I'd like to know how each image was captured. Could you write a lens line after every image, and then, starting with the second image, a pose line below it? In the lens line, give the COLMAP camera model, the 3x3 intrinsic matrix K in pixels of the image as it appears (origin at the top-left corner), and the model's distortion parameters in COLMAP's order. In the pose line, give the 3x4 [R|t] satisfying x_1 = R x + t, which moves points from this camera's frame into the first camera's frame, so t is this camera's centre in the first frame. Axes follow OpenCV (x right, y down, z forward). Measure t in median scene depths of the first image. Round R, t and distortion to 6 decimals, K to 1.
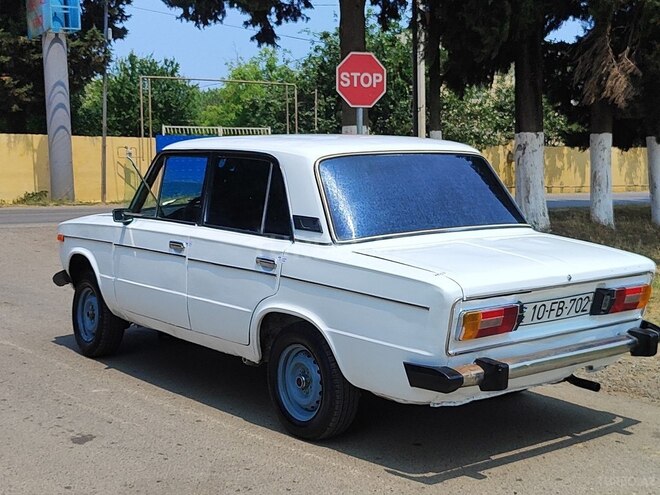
lens RADIAL K [[954.2, 0, 330.0], [0, 954.2, 247.5], [0, 0, 1]] dist [0.092629, -0.291933]
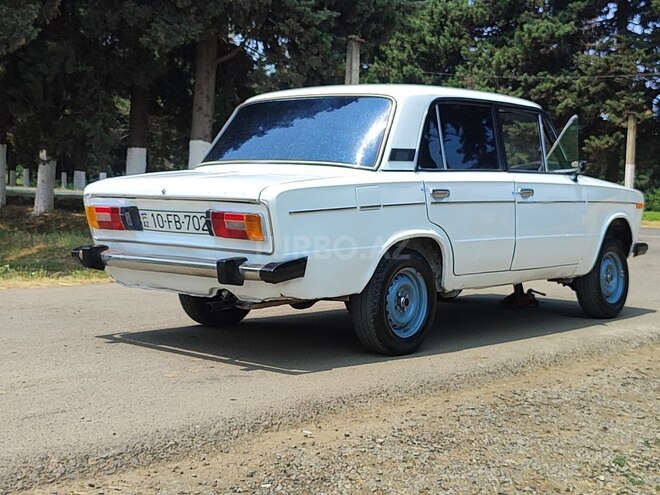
lens RADIAL K [[977.8, 0, 330.0], [0, 977.8, 247.5], [0, 0, 1]] dist [0.107562, -0.054006]
pose [[0.213331, 0.072841, -0.974261, 1.336475], [-0.130123, 0.990451, 0.045559, 0.017984], [0.968276, 0.117055, 0.220773, 0.894890]]
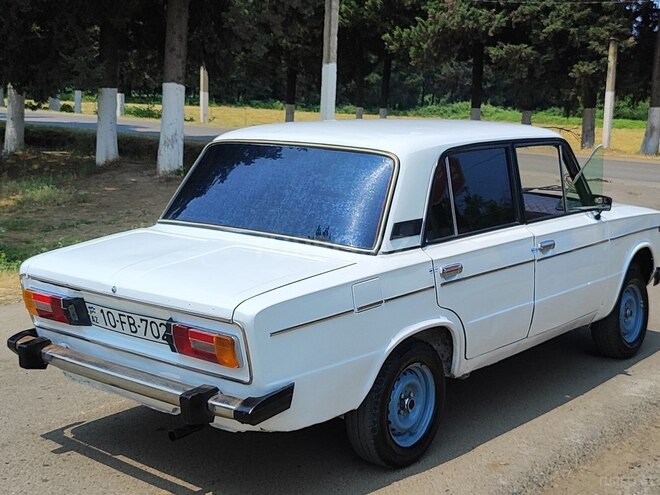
lens RADIAL K [[954.2, 0, 330.0], [0, 954.2, 247.5], [0, 0, 1]] dist [0.092629, -0.291933]
pose [[0.236781, 0.166829, -0.957133, 1.093578], [-0.127236, 0.981987, 0.139685, -0.150694], [0.963196, 0.088707, 0.253743, 0.914498]]
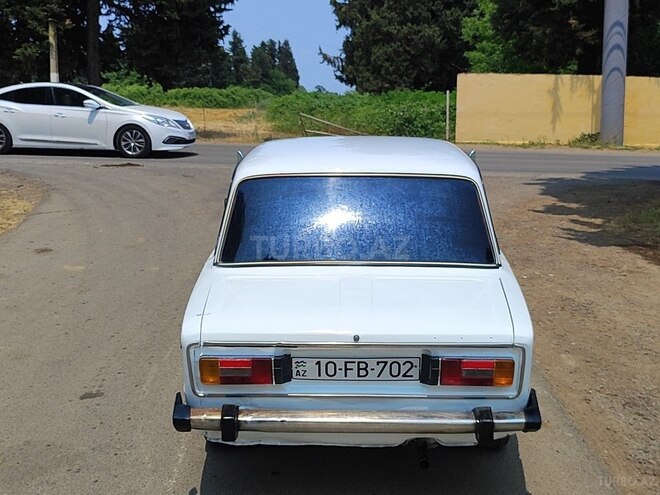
lens RADIAL K [[954.2, 0, 330.0], [0, 954.2, 247.5], [0, 0, 1]] dist [0.092629, -0.291933]
pose [[0.781282, 0.120072, -0.612520, 0.734511], [-0.073608, 0.992199, 0.100611, -0.135658], [0.619822, -0.033519, 0.784026, 0.264169]]
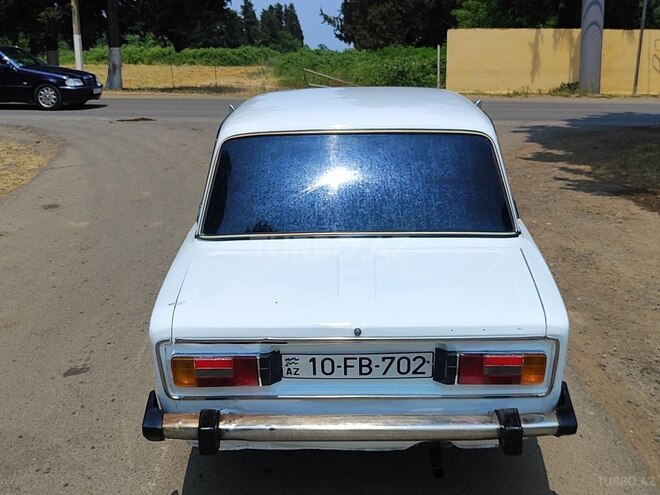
lens RADIAL K [[836.1, 0, 330.0], [0, 836.1, 247.5], [0, 0, 1]] dist [0.028352, 0.003611]
pose [[0.780700, 0.151155, -0.606349, 0.591375], [-0.057846, 0.983619, 0.170724, -0.138280], [0.622223, -0.098209, 0.776655, 0.455795]]
